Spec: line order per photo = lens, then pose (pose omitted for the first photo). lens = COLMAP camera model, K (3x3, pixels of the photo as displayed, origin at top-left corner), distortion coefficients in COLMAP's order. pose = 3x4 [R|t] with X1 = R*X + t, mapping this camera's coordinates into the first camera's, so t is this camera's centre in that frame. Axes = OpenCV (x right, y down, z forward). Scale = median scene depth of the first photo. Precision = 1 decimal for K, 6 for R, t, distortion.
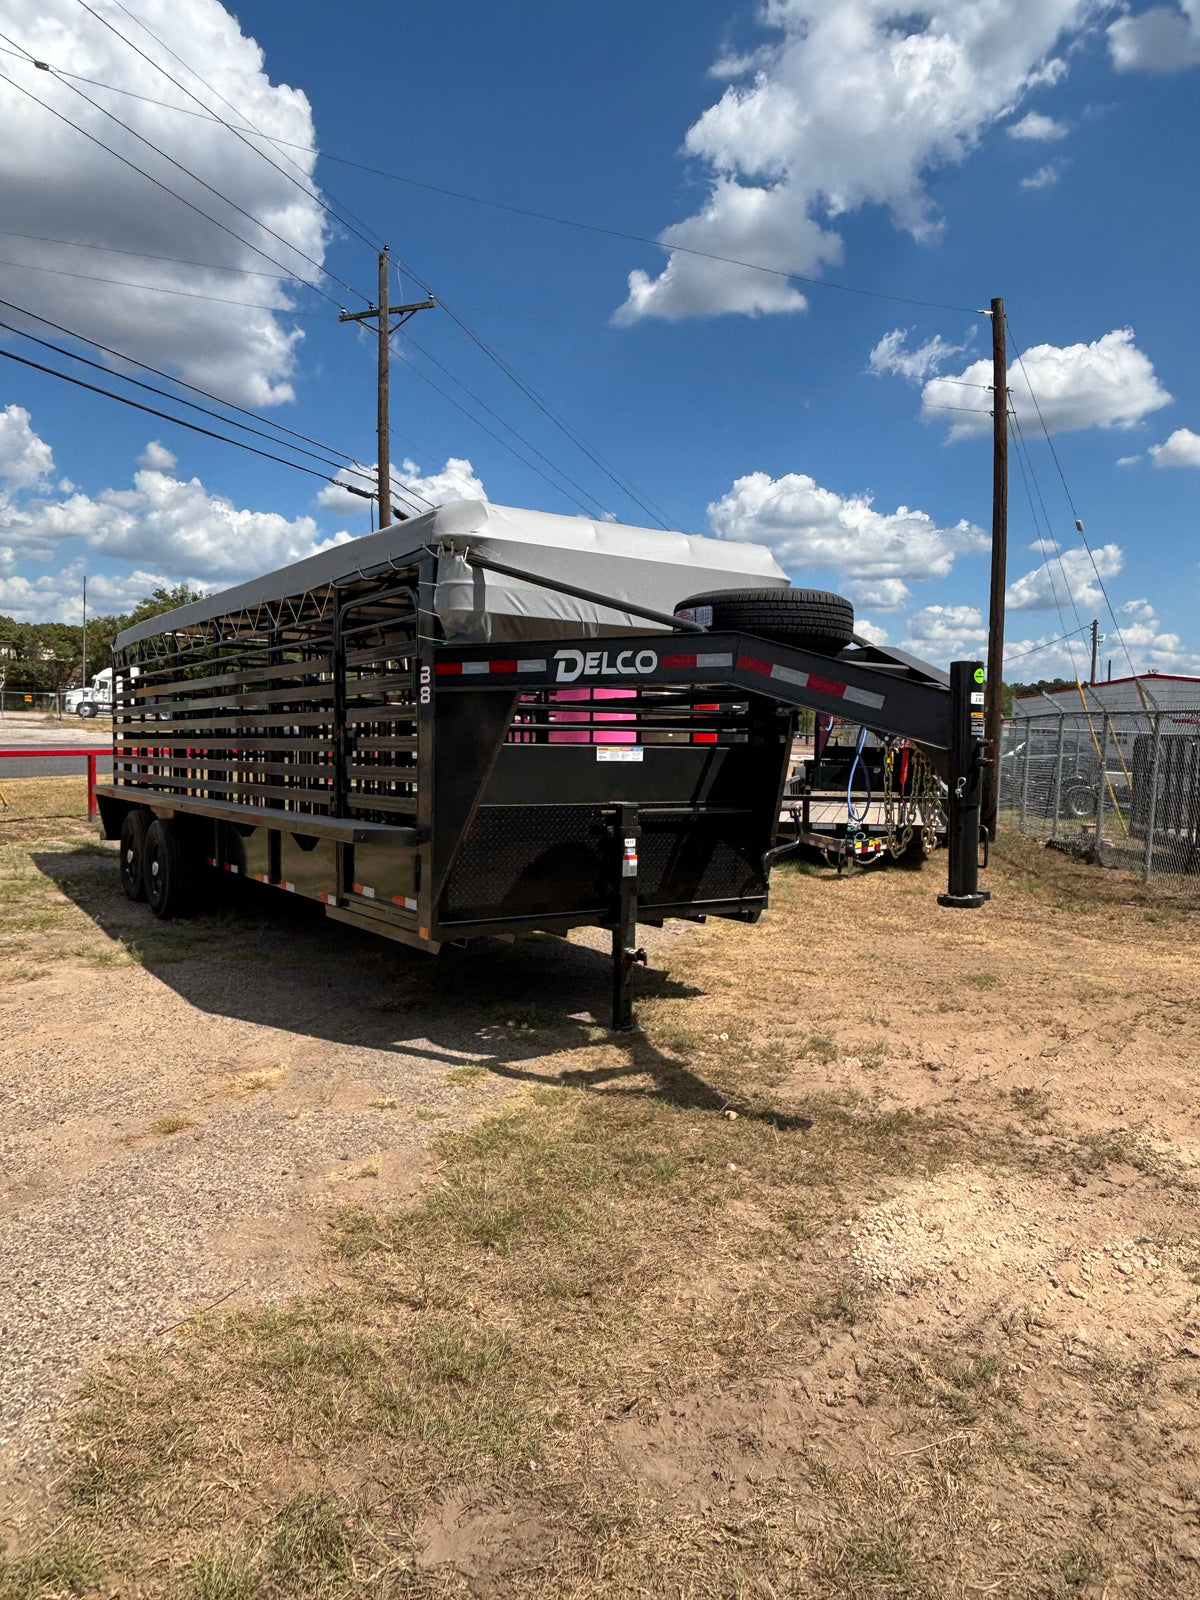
lens RADIAL K [[1112.2, 0, 607.3], [0, 1112.2, 802.7], [0, 0, 1]] dist [0.025616, -0.039822]
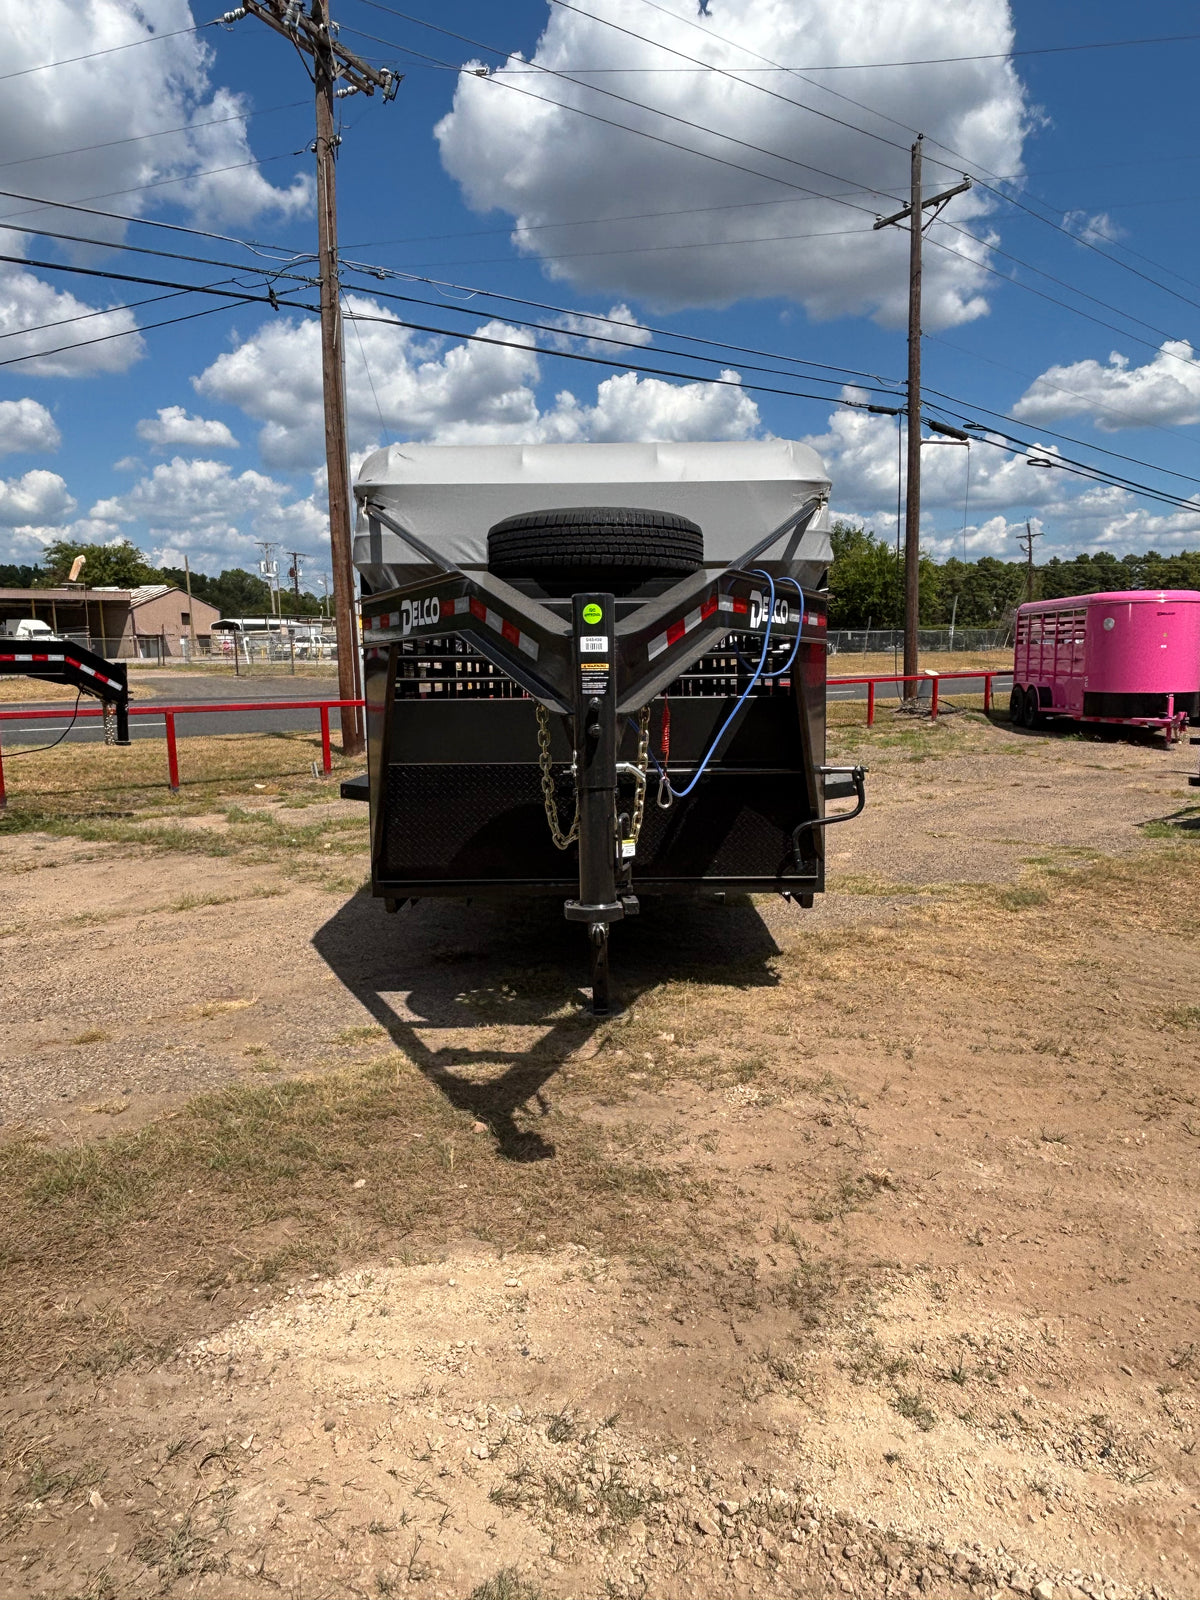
lens RADIAL K [[1112.2, 0, 607.3], [0, 1112.2, 802.7], [0, 0, 1]] dist [0.025616, -0.039822]
pose [[0.820682, 0.041201, -0.569897, 0.519101], [-0.004849, 0.997863, 0.065158, -0.024759], [0.571364, -0.050711, 0.819128, 0.266816]]
